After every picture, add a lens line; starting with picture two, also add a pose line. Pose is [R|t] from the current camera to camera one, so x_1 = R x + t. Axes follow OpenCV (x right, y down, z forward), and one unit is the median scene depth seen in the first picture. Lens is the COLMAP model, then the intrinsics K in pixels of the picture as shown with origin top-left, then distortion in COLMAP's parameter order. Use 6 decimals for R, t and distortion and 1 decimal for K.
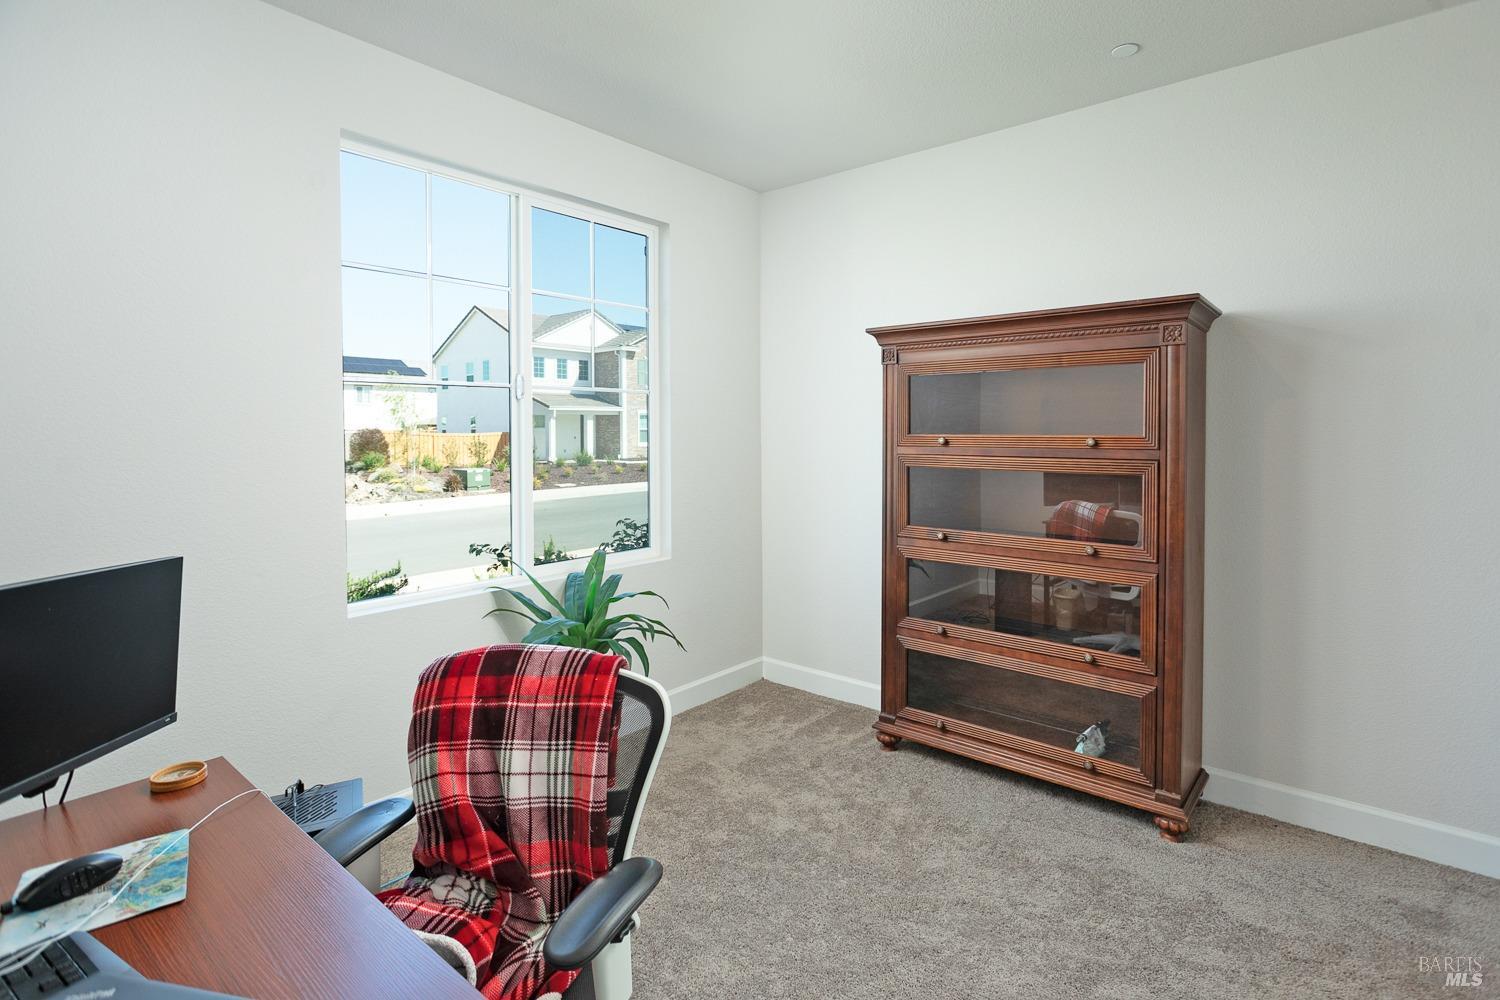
lens RADIAL K [[758.6, 0, 770.7], [0, 758.6, 467.6], [0, 0, 1]] dist [-0.003002, -0.000595]
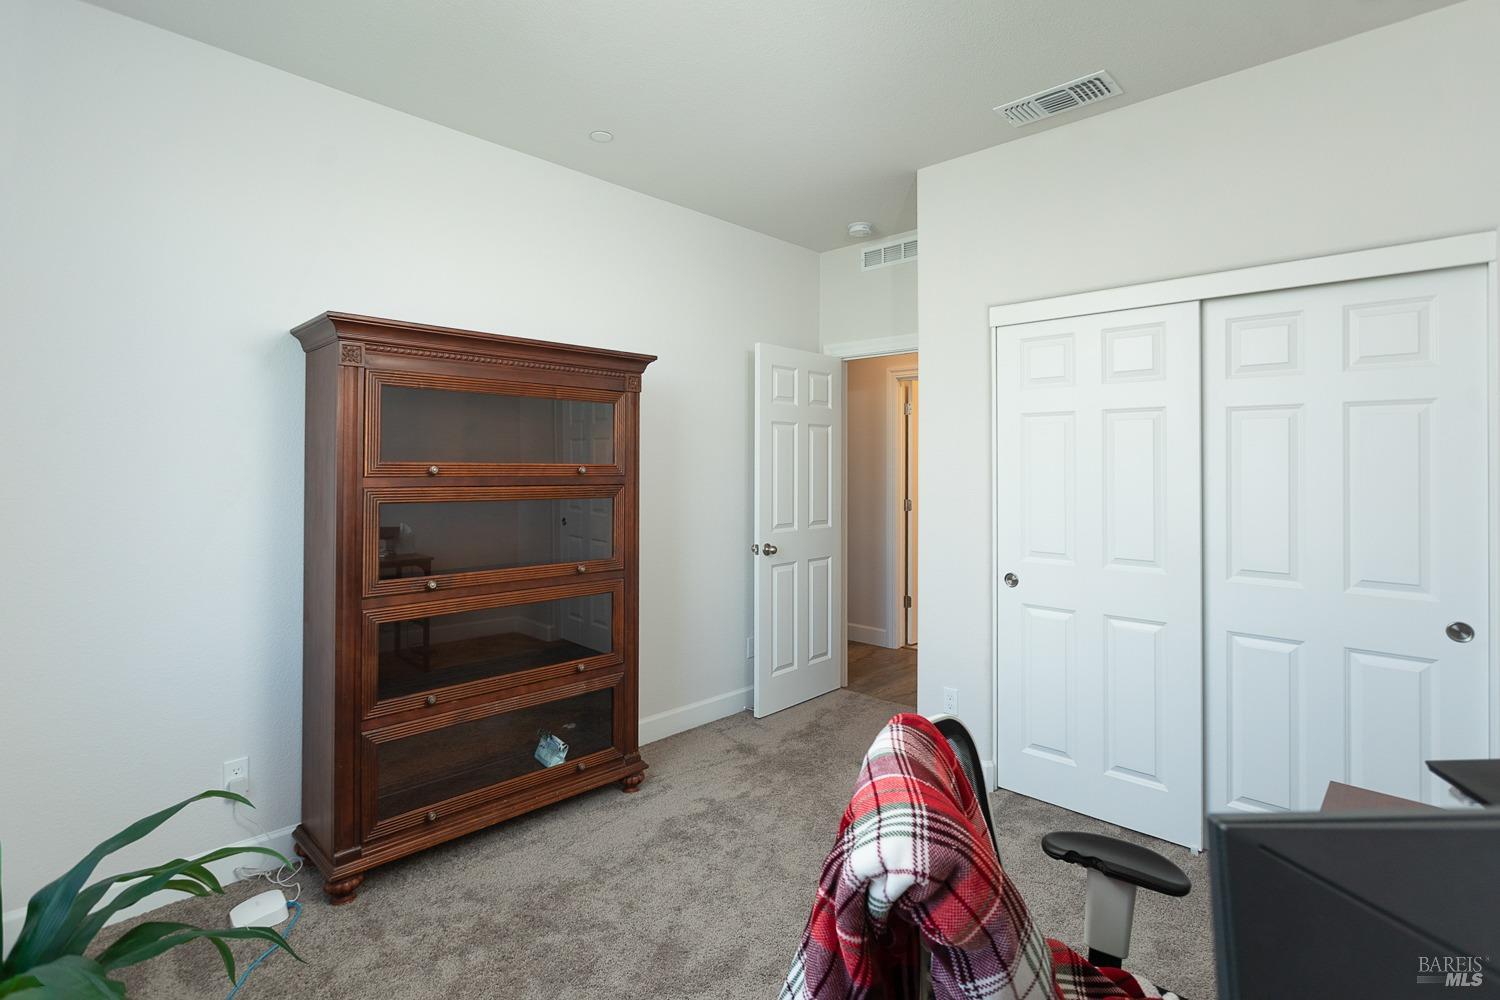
lens RADIAL K [[758.6, 0, 770.7], [0, 758.6, 467.6], [0, 0, 1]] dist [-0.003002, -0.000595]
pose [[0.039772, -0.000243, 0.999209, -0.620905], [0.038605, 0.999254, -0.001294, -0.023121], [-0.998463, 0.038626, 0.039752, 0.631869]]
